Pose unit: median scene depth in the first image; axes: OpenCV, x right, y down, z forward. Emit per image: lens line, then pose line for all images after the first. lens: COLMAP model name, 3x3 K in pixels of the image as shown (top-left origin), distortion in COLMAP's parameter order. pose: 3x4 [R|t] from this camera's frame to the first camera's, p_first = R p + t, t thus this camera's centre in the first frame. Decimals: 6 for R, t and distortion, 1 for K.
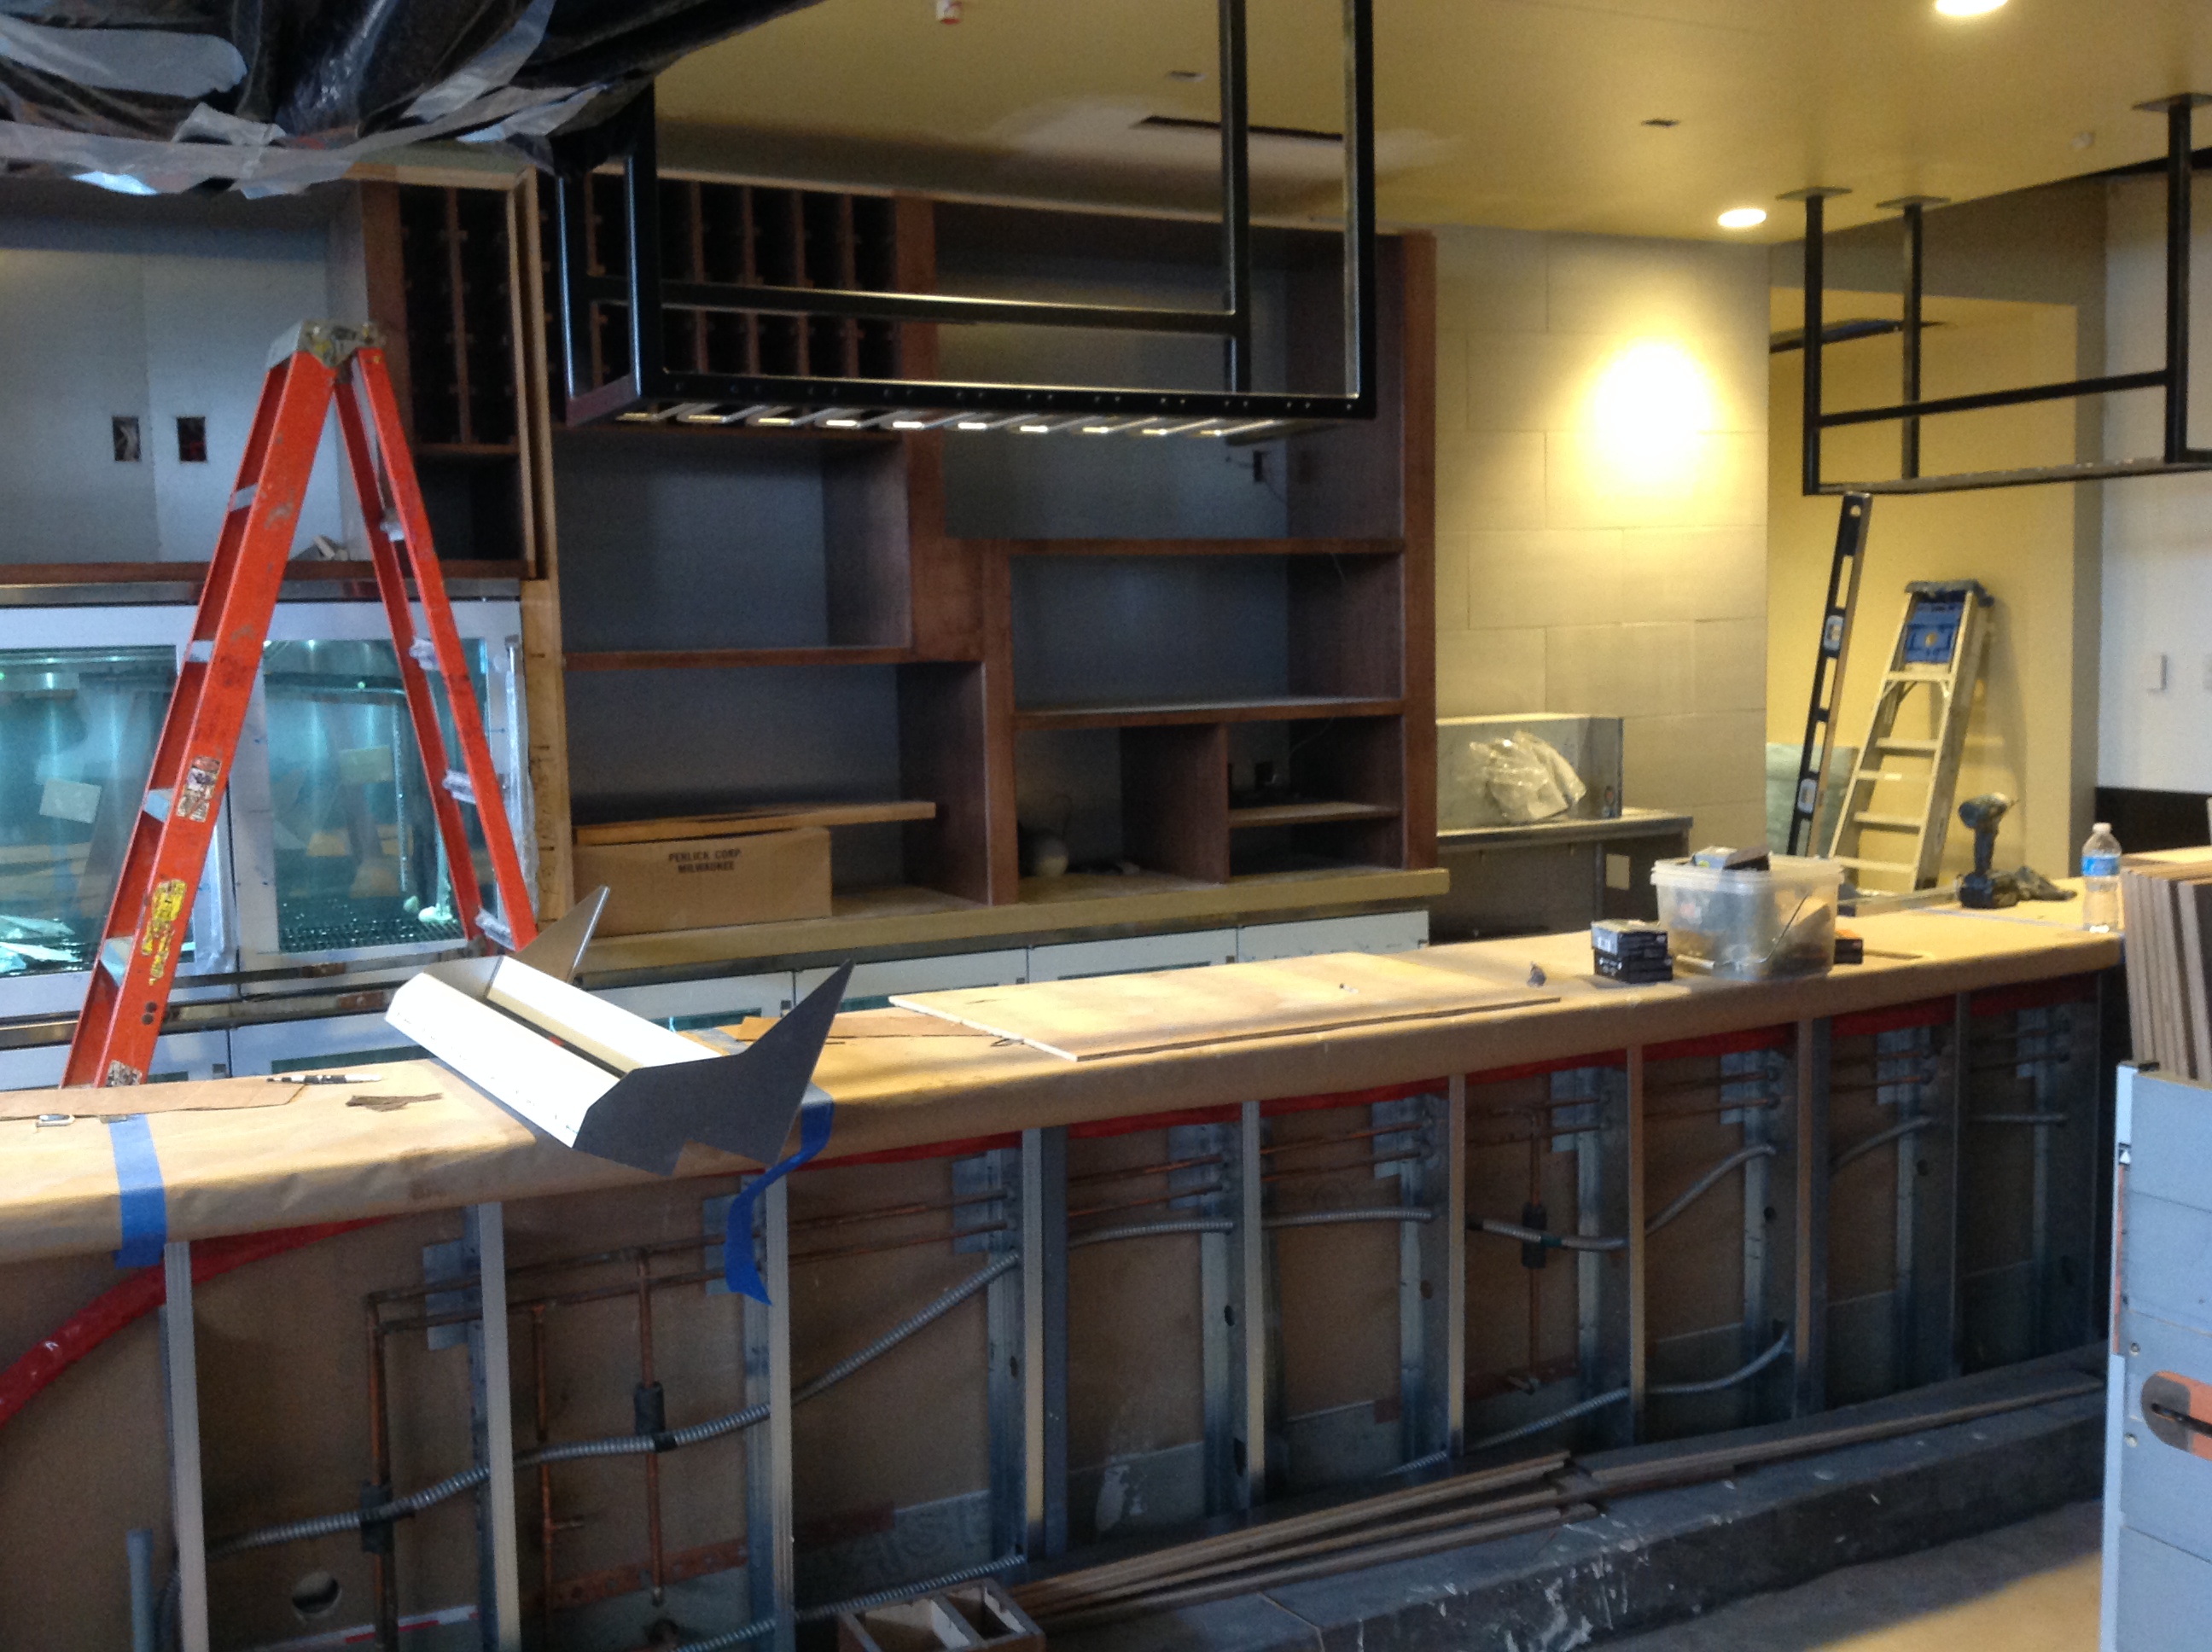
lens RADIAL K [[2134.2, 0, 1104.0], [0, 2134.2, 818.0], [0, 0, 1]] dist [0.174488, -0.386245]
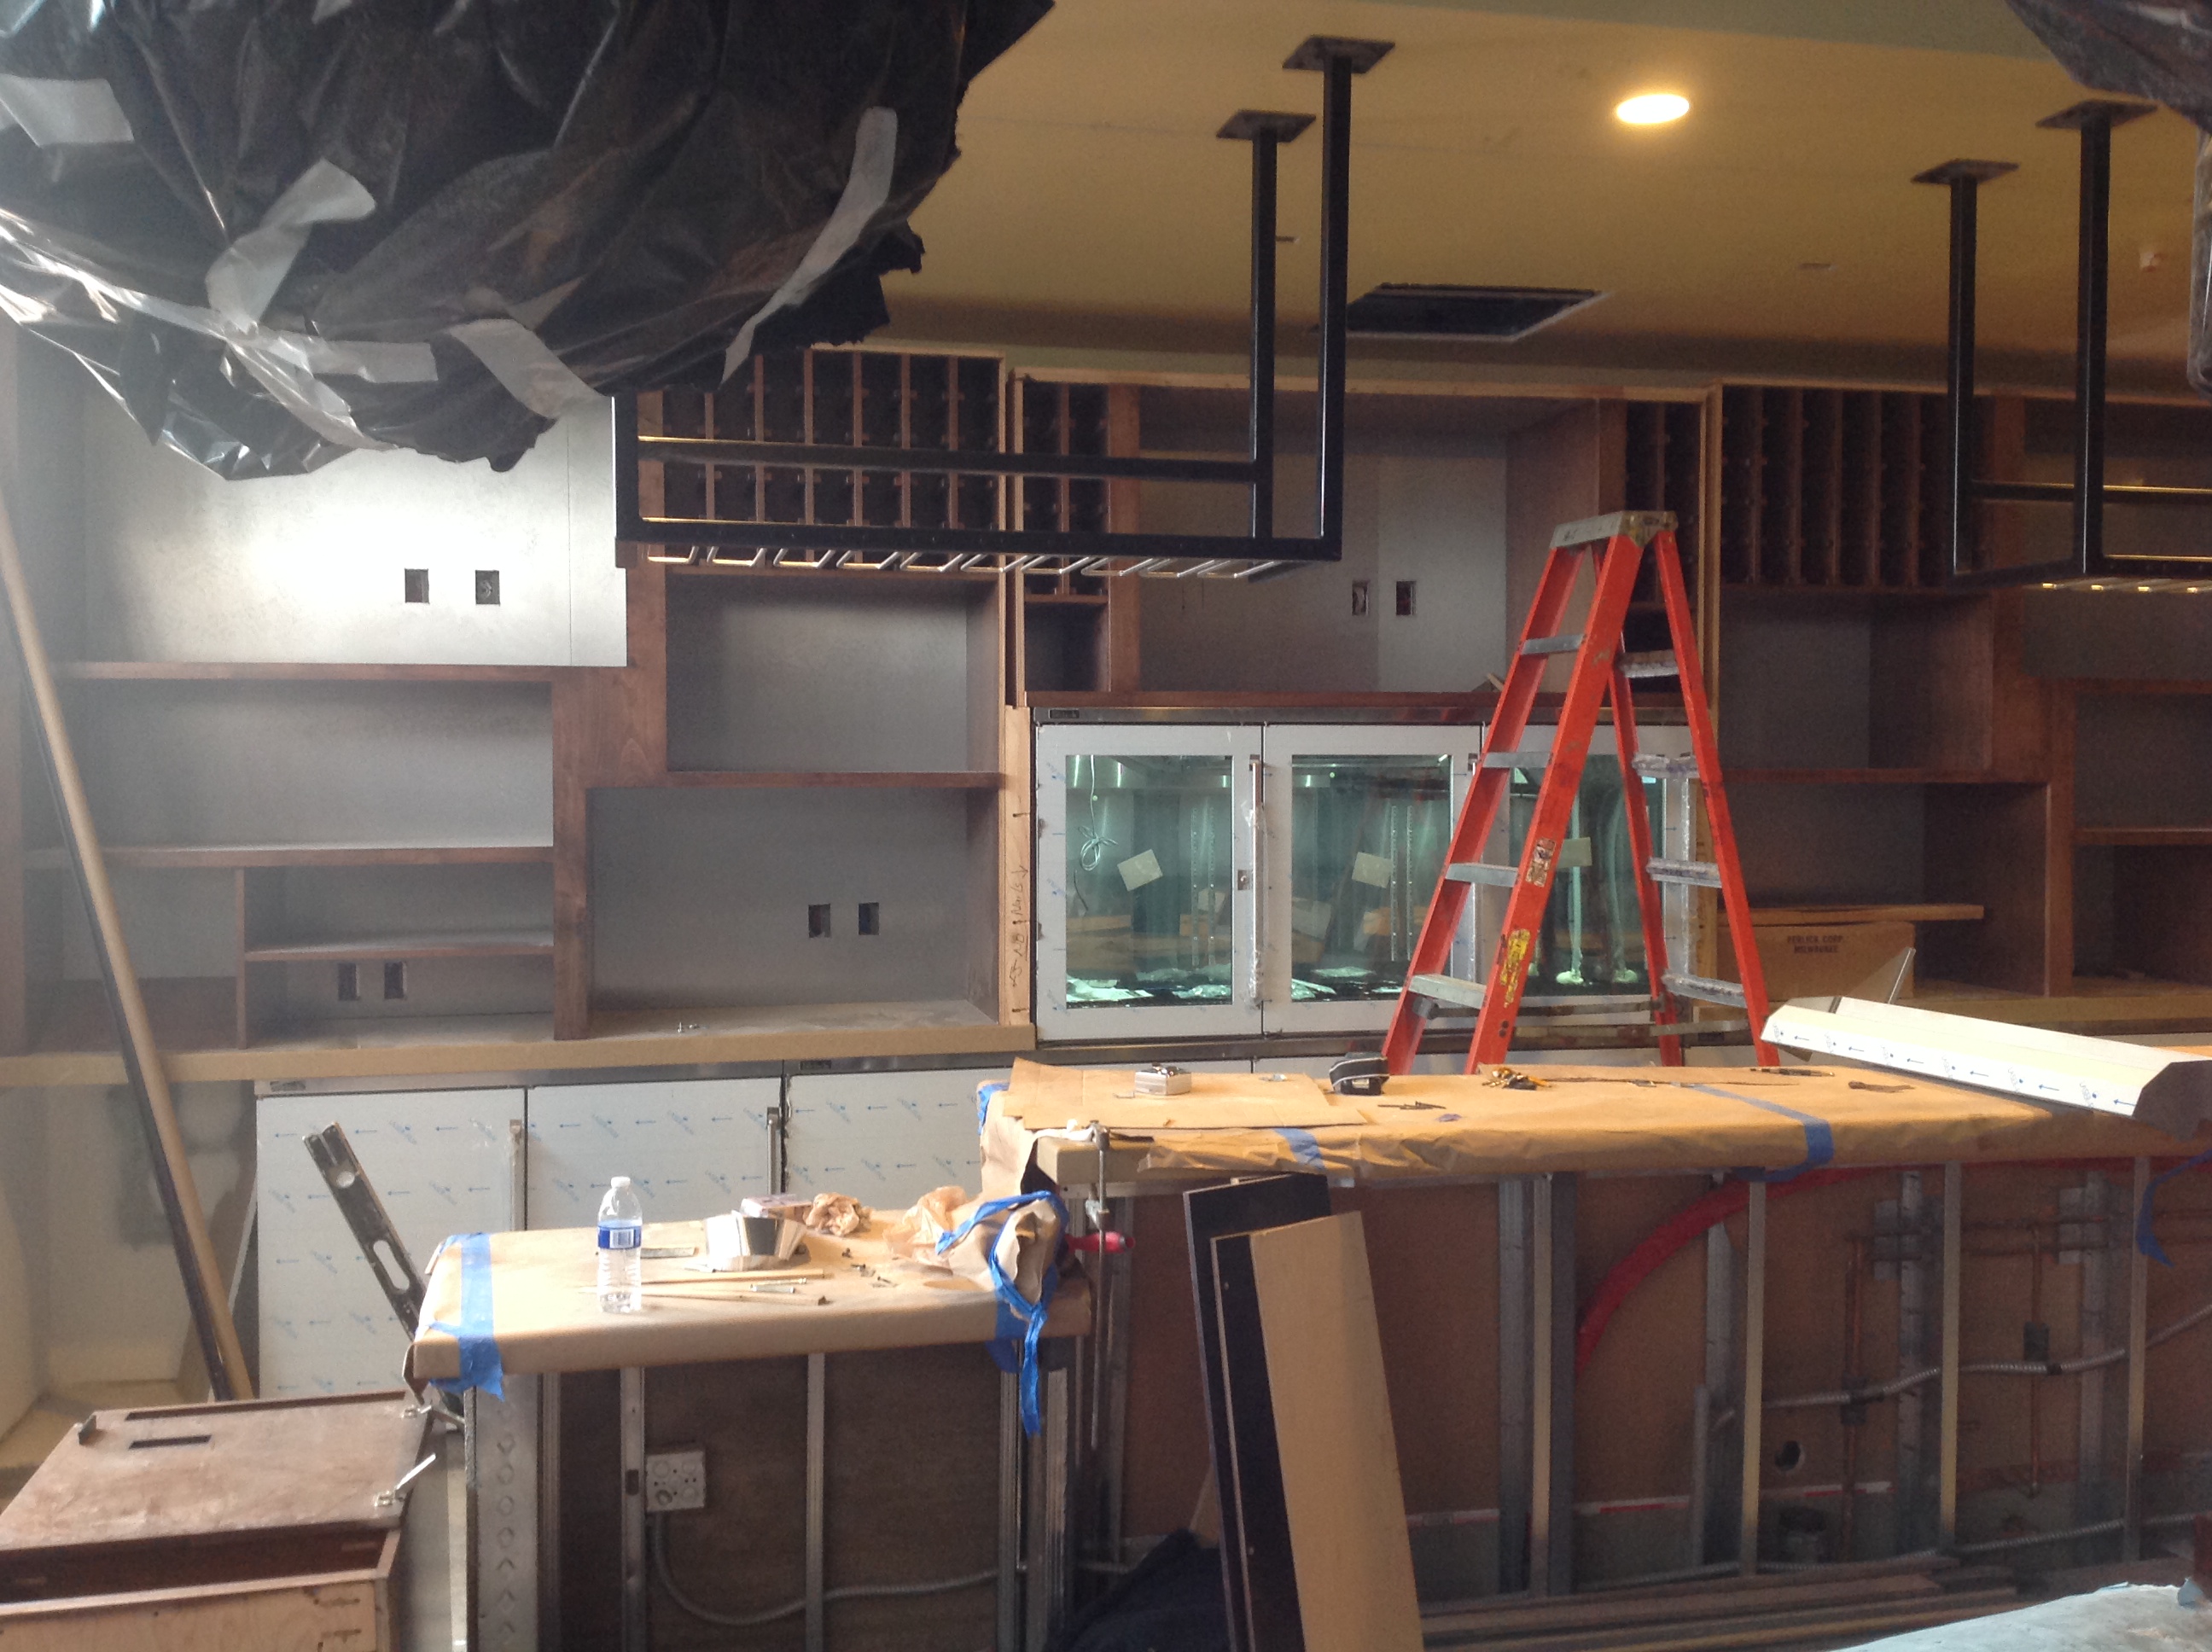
lens RADIAL K [[2134.2, 0, 1104.0], [0, 2134.2, 818.0], [0, 0, 1]] dist [0.174488, -0.386245]
pose [[0.972636, 0.030977, -0.230261, -0.323528], [-0.045293, 0.997338, -0.057150, 0.040447], [0.227878, 0.066015, 0.971449, -0.292417]]
